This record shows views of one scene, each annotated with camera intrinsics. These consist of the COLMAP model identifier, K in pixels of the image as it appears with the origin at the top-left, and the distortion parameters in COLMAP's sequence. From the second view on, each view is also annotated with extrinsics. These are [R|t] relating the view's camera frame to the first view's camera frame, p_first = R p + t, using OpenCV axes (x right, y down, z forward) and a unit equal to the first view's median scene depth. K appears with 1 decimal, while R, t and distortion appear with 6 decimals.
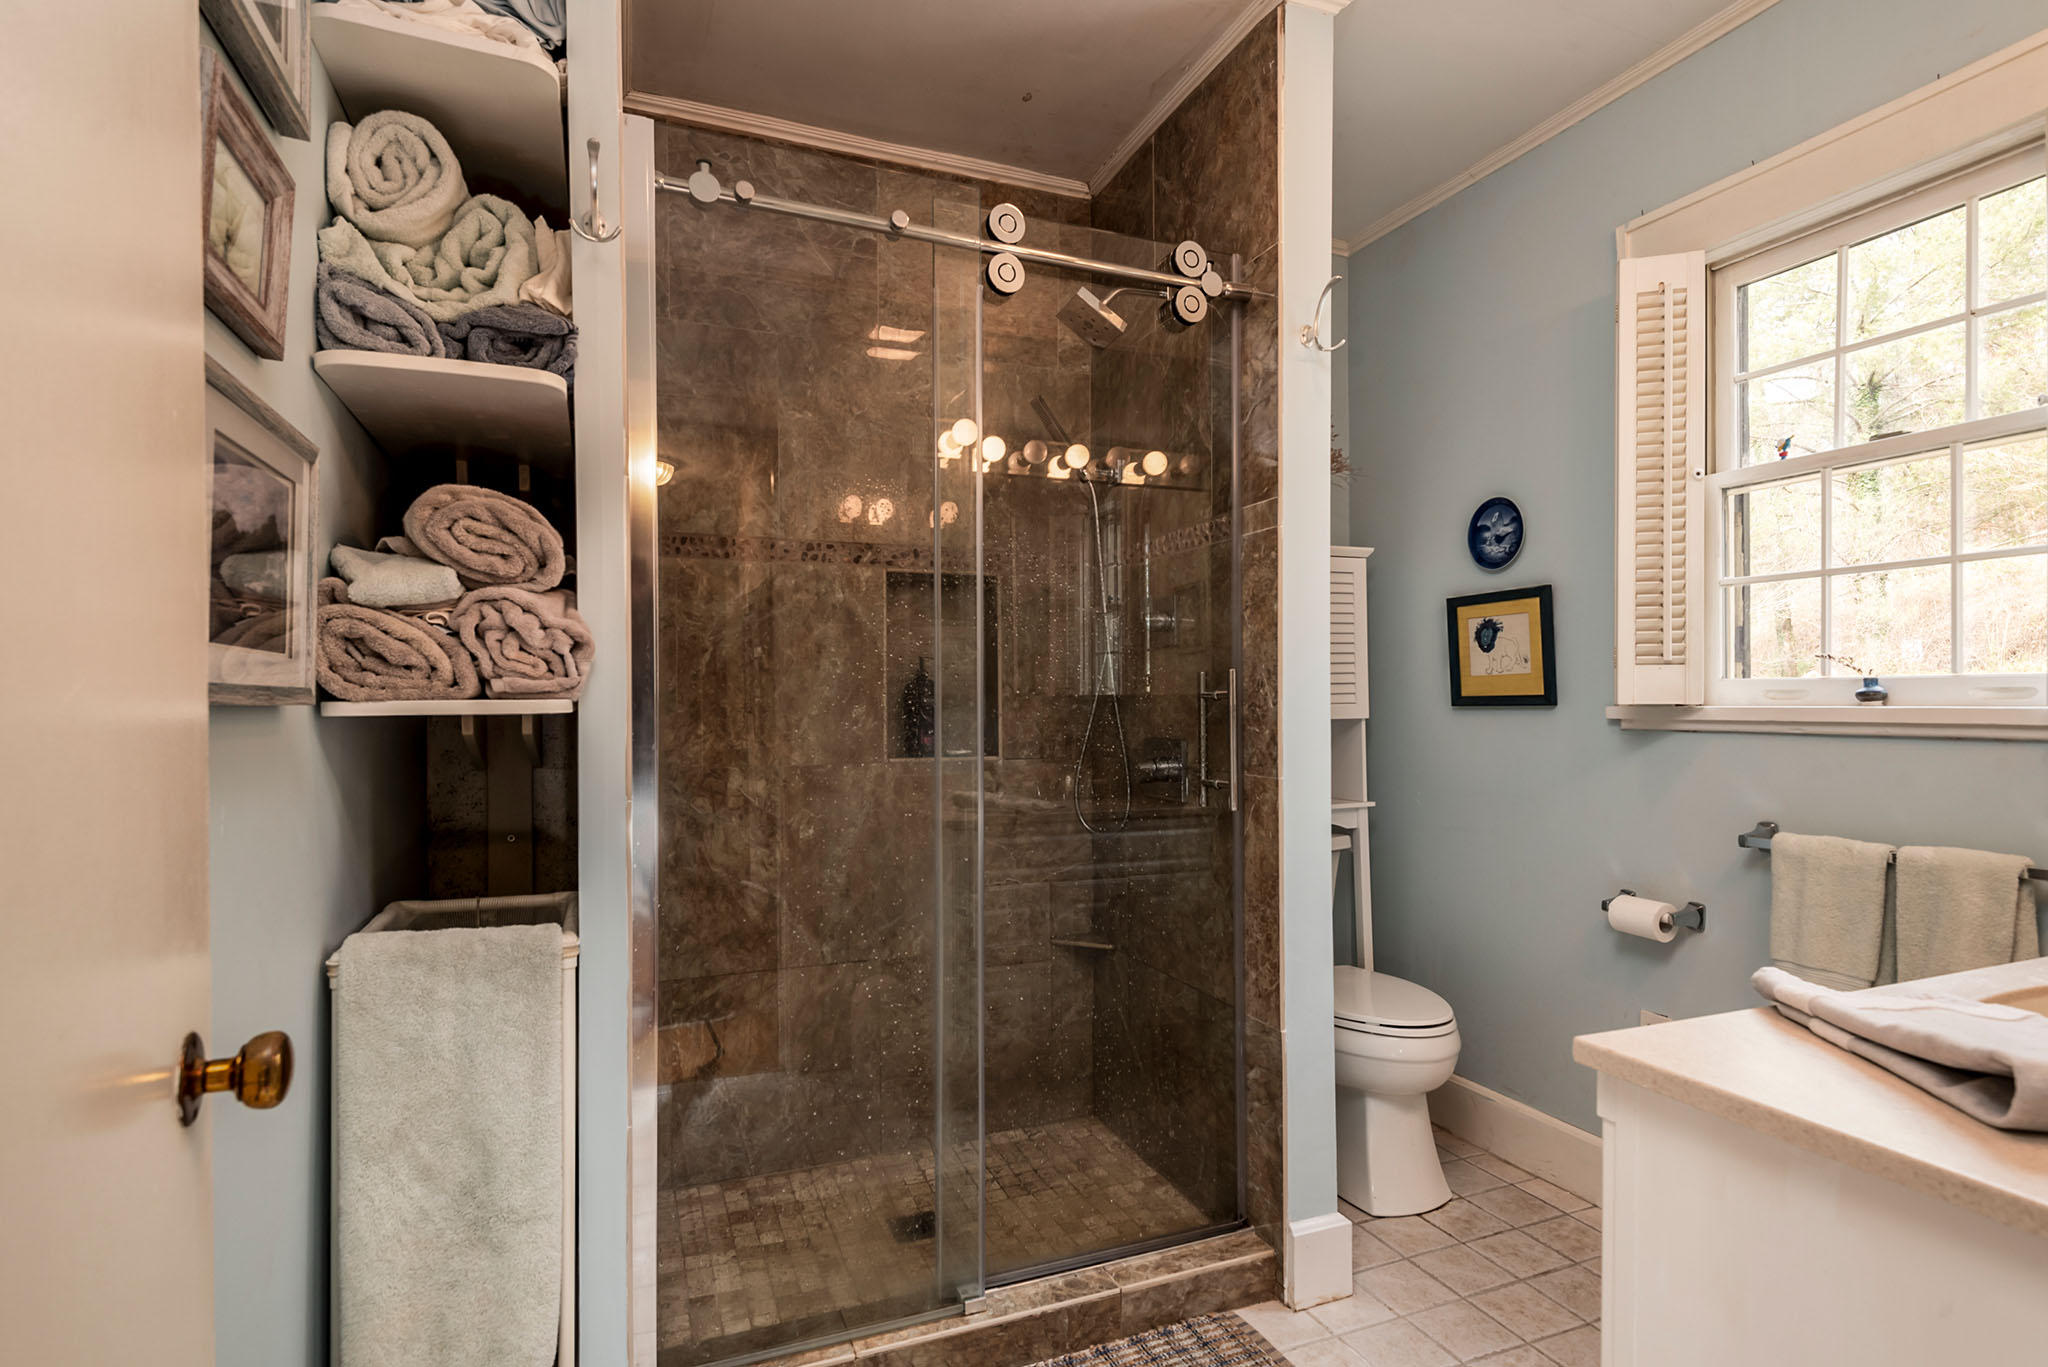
lens RADIAL K [[1033.8, 0, 1025.6], [0, 1033.8, 677.4], [0, 0, 1]] dist [0.001089, 0.000075]
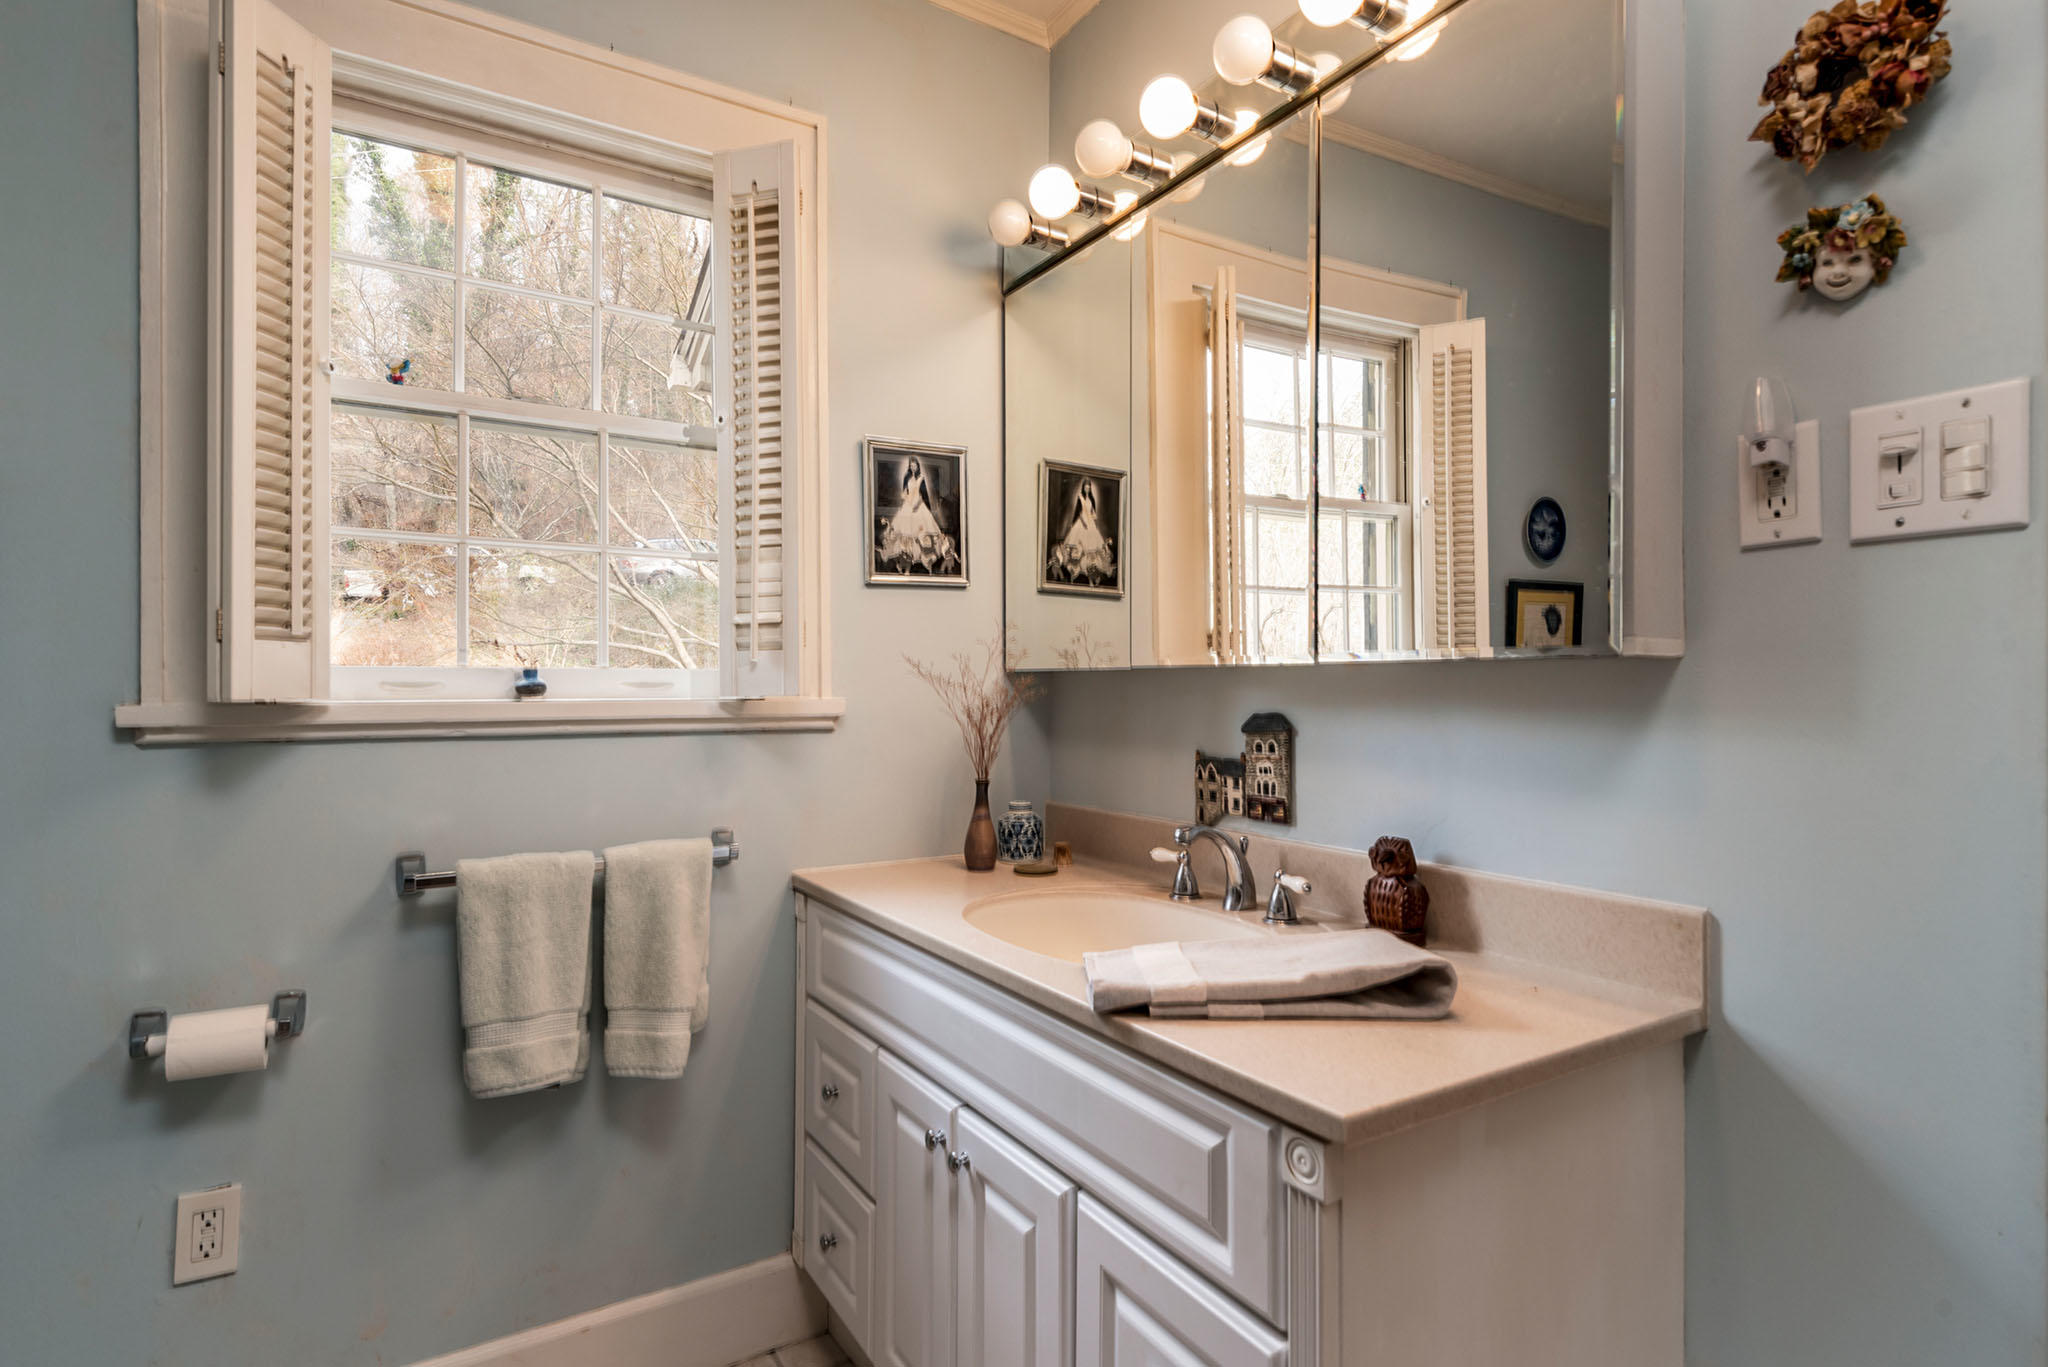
lens RADIAL K [[1033.8, 0, 1025.6], [0, 1033.8, 677.4], [0, 0, 1]] dist [0.001089, 0.000075]
pose [[-0.170754, 0.008304, 0.985279, -0.134059], [-0.026985, 0.999550, -0.013101, 0.008181], [-0.984944, -0.028825, -0.170453, 0.741270]]
